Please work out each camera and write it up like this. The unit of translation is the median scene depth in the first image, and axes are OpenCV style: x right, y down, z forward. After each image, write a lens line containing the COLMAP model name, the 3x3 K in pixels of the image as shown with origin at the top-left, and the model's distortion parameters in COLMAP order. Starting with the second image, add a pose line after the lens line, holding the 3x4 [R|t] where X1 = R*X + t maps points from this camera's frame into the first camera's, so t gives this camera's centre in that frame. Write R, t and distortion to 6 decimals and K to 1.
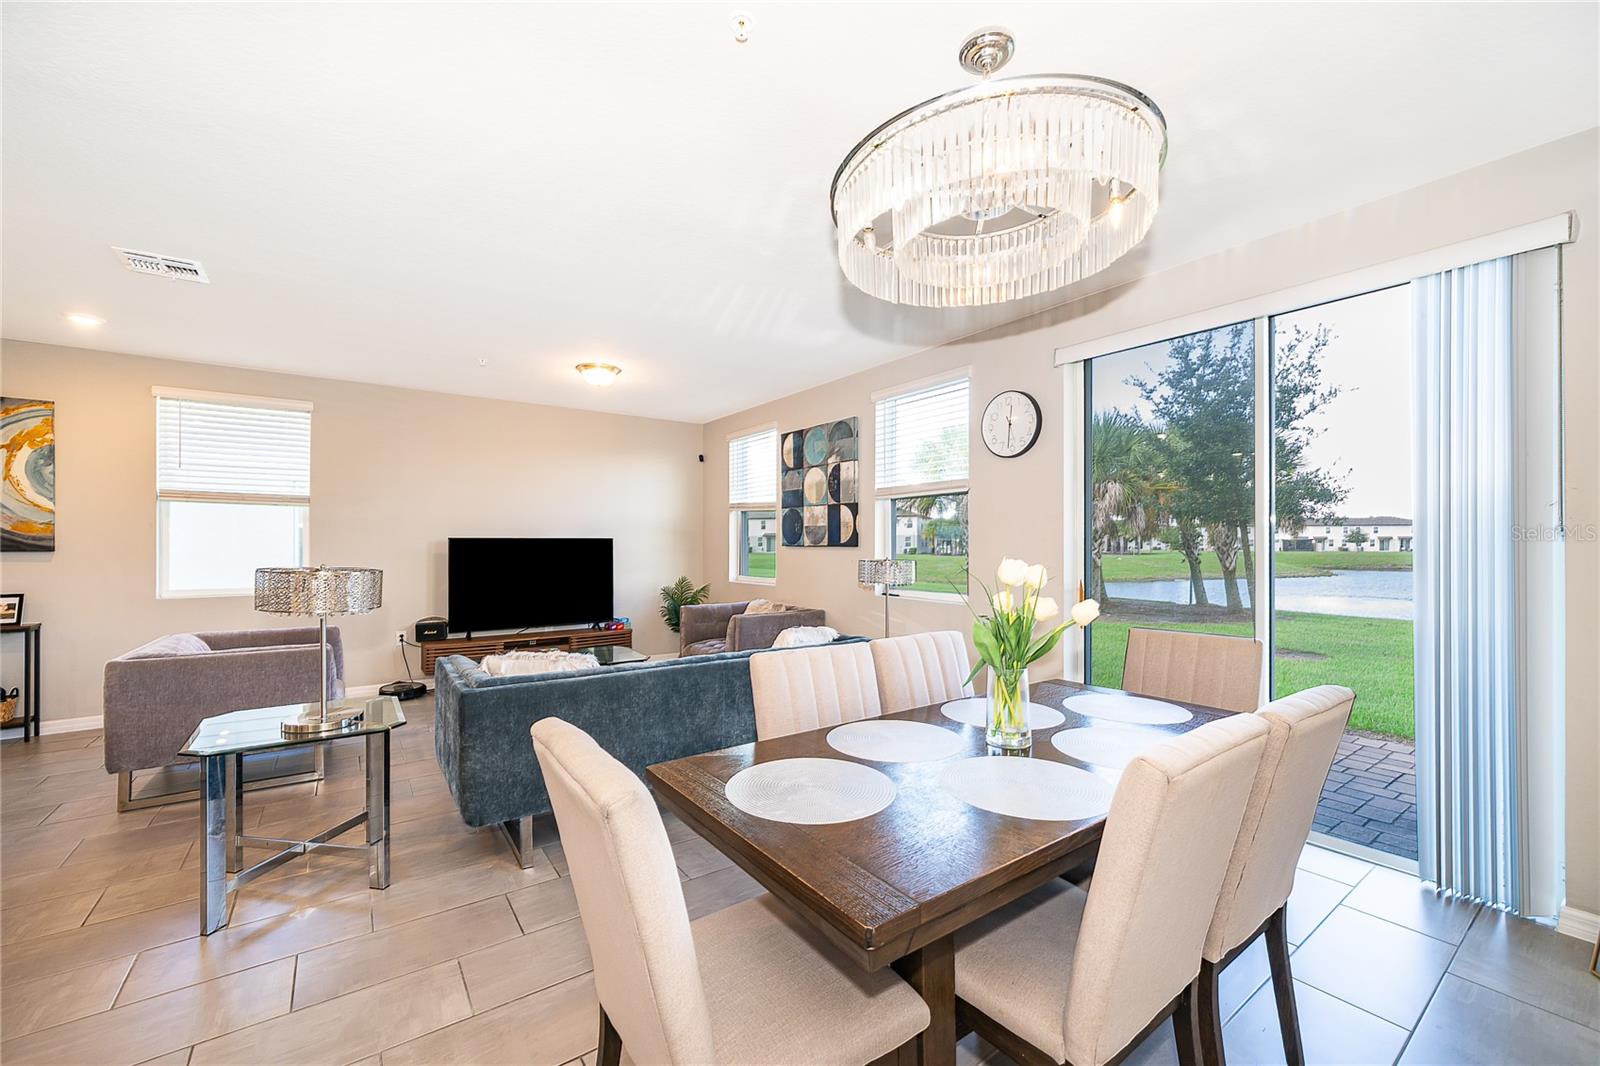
lens RADIAL K [[636.0, 0, 805.0], [0, 636.0, 539.5], [0, 0, 1]] dist [-0.003915, -0.000168]
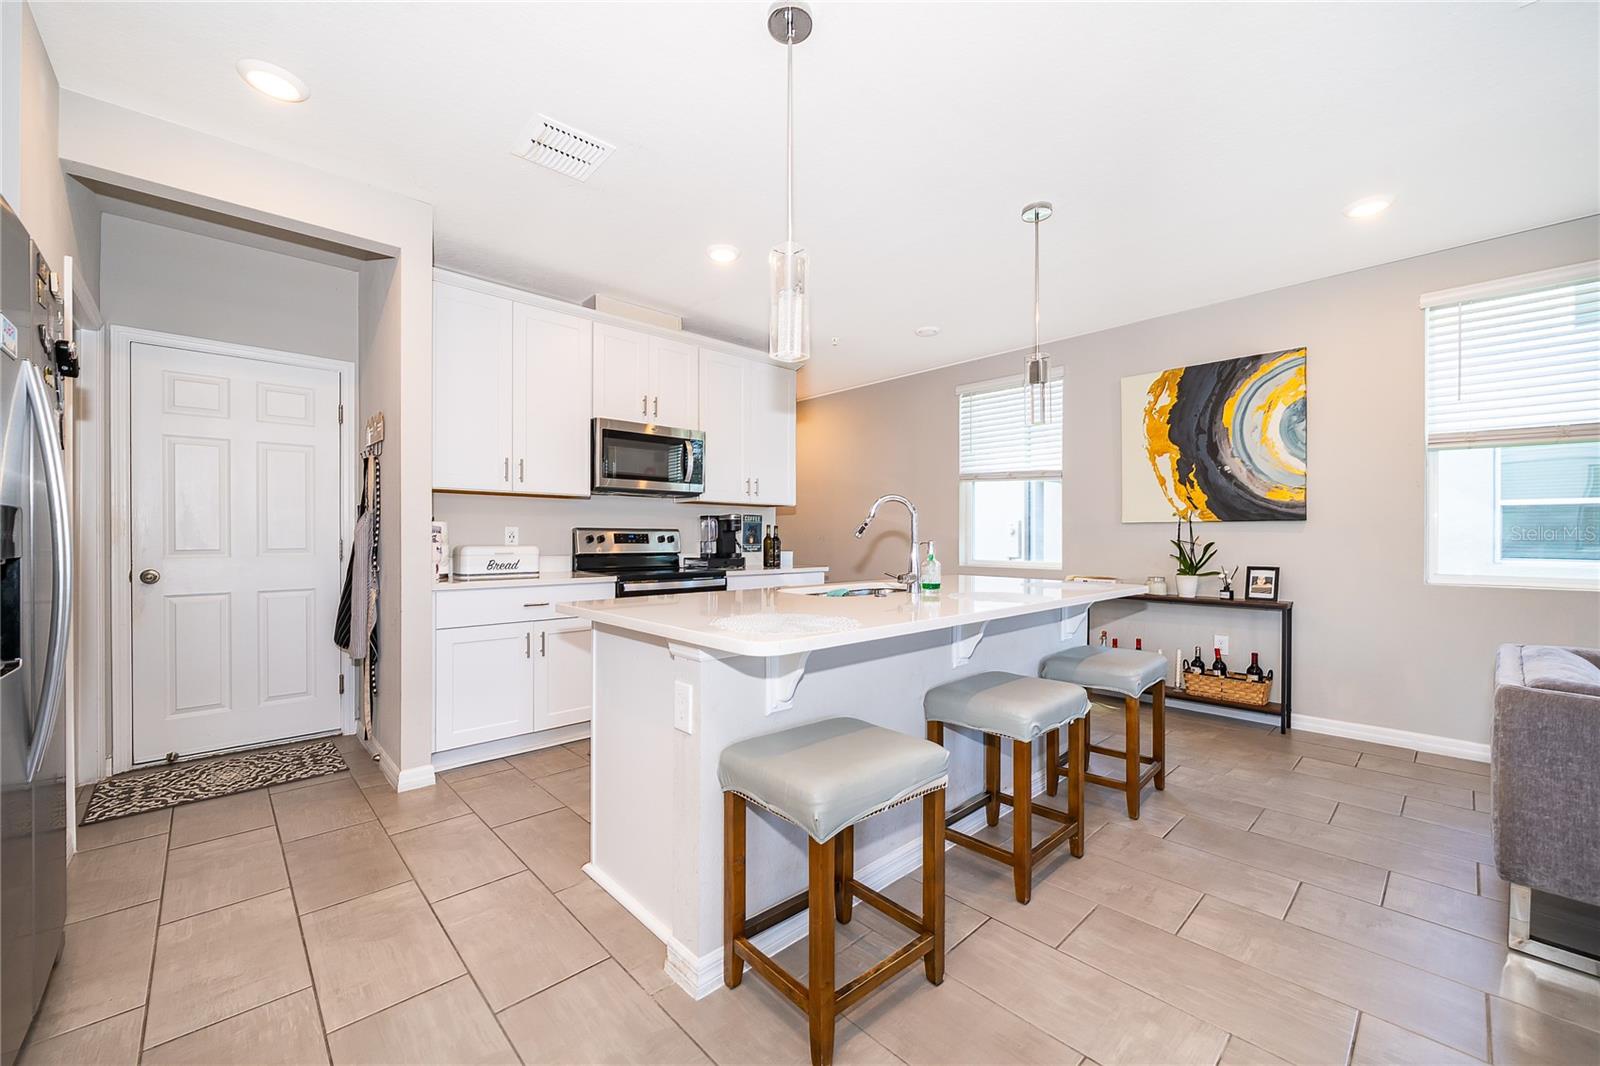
lens RADIAL K [[636.0, 0, 795.7], [0, 636.0, 543.5], [0, 0, 1]] dist [-0.003915, -0.000168]
pose [[0.121727, 0.011551, -0.992496, -0.323511], [0.003179, 0.999923, 0.012028, 0.029975], [0.992558, -0.004619, 0.121681, 0.157689]]
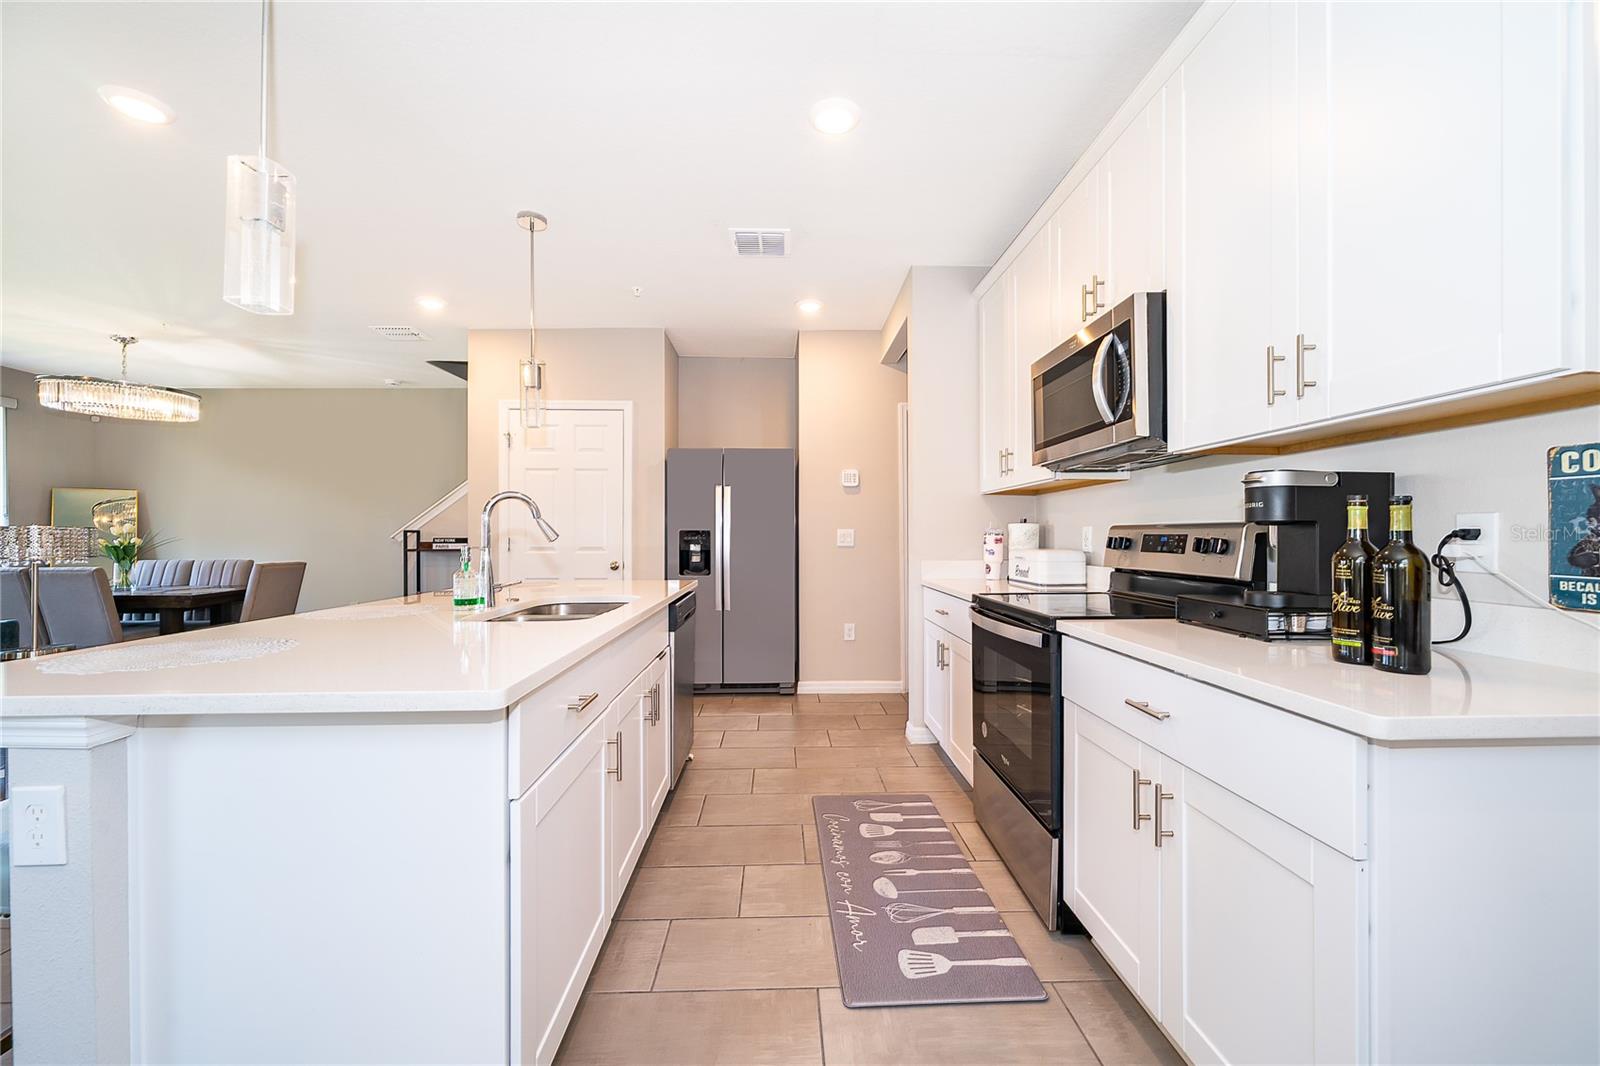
lens RADIAL K [[636.0, 0, 794.7], [0, 636.0, 535.9], [0, 0, 1]] dist [-0.003915, -0.000168]
pose [[-0.819941, 0.002092, 0.572444, -1.161240], [-0.000679, 0.999989, -0.004628, 0.029897], [-0.572448, -0.004183, -0.819931, 0.517288]]
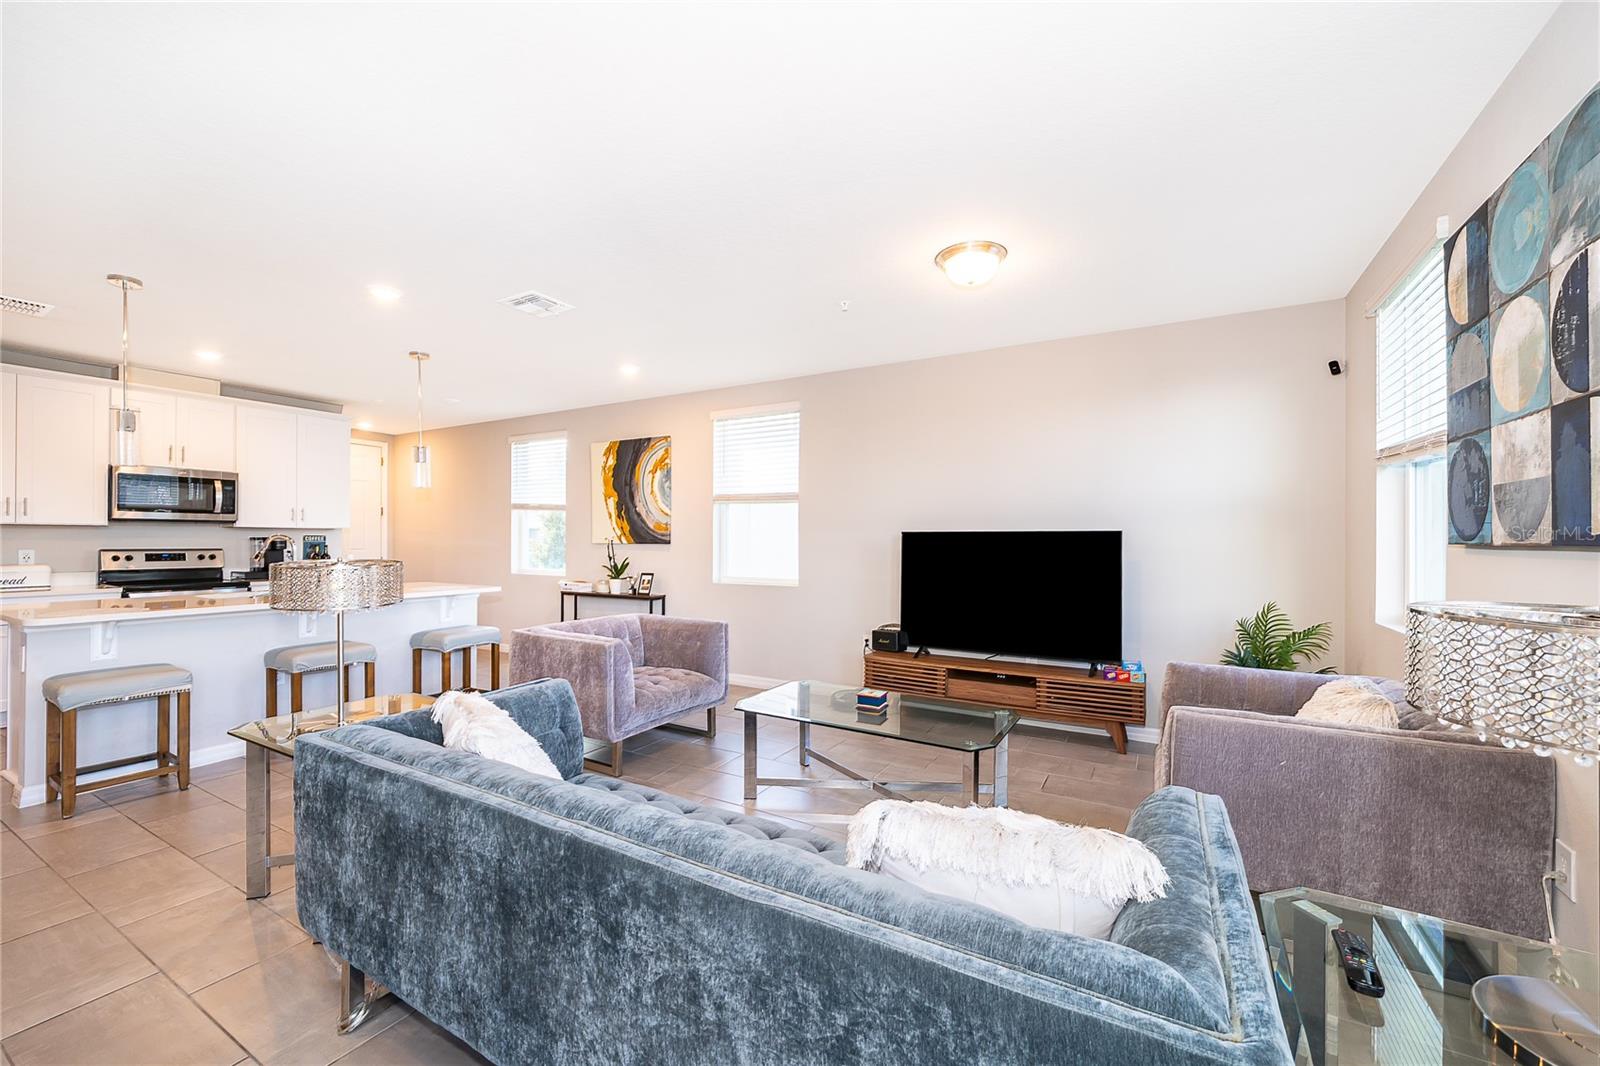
lens RADIAL K [[636.0, 0, 799.8], [0, 636.0, 537.0], [0, 0, 1]] dist [-0.003915, -0.000168]
pose [[0.404649, -0.002277, -0.914469, 0.160395], [0.002447, 0.999996, -0.001407, 0.005415], [0.914469, -0.001668, 0.404653, 0.549124]]
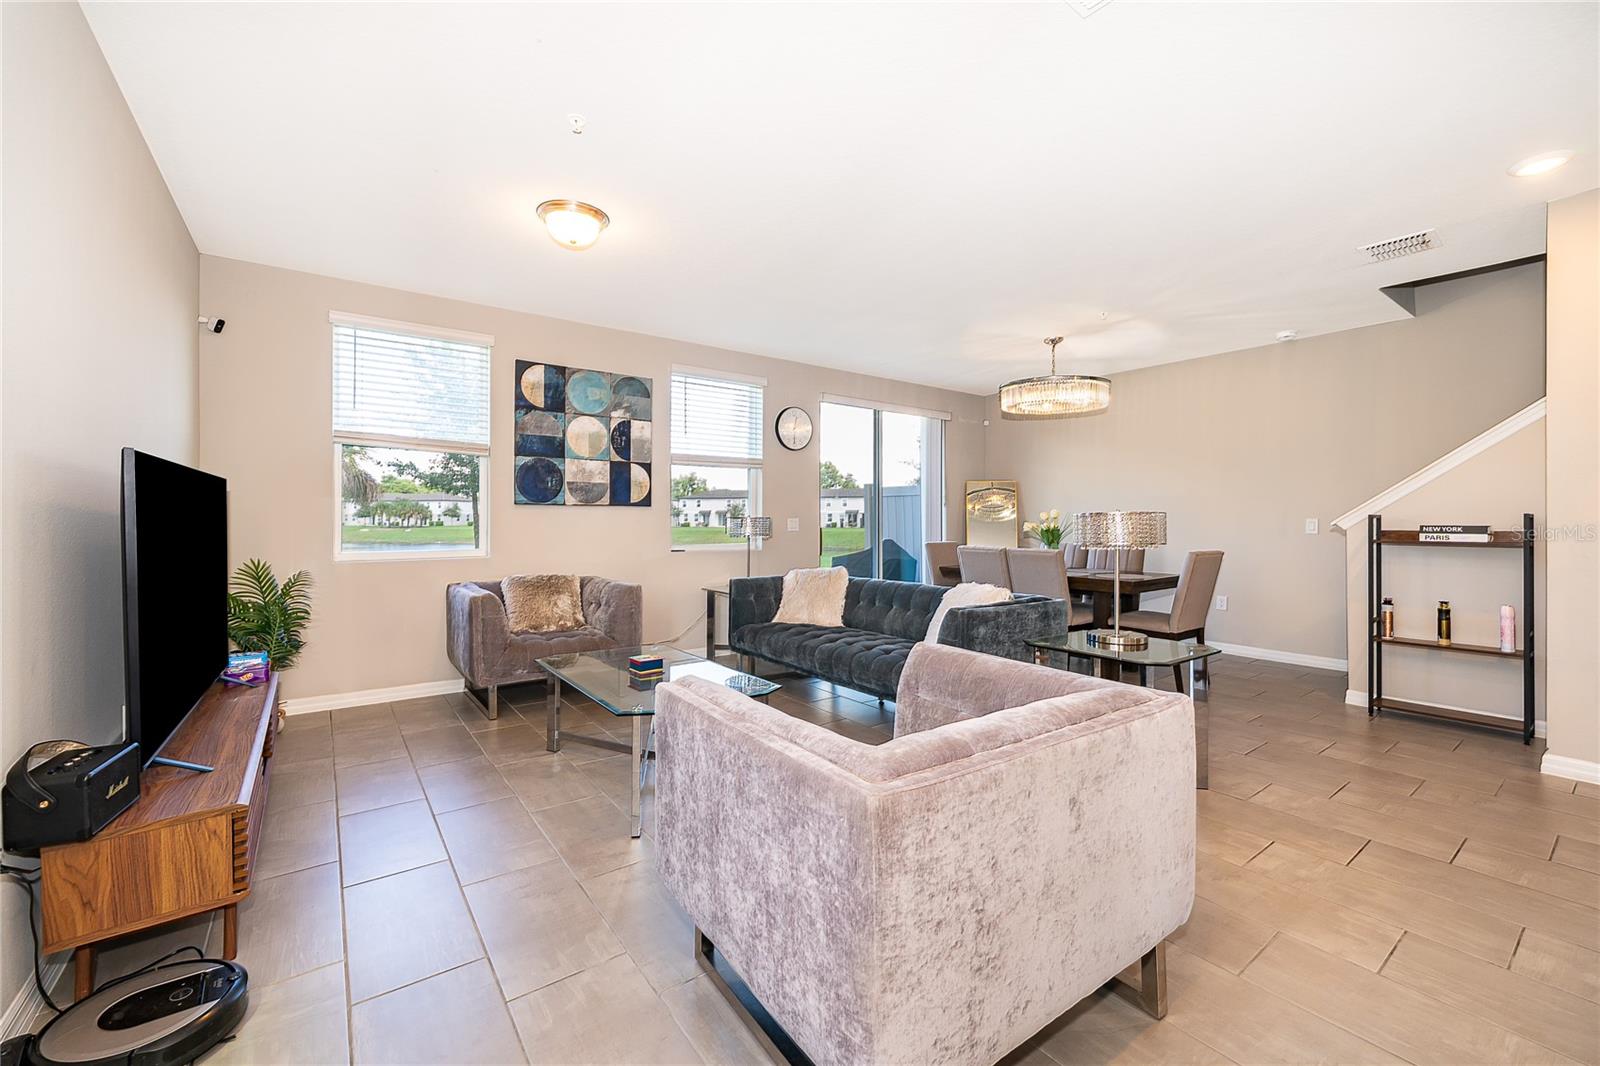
lens RADIAL K [[636.0, 0, 788.0], [0, 636.0, 522.8], [0, 0, 1]] dist [-0.003915, -0.000168]
pose [[0.012458, -0.004686, 0.999911, -0.870430], [-0.008262, 0.999954, 0.004789, 0.028502], [-0.999888, -0.008321, 0.012419, 0.714836]]
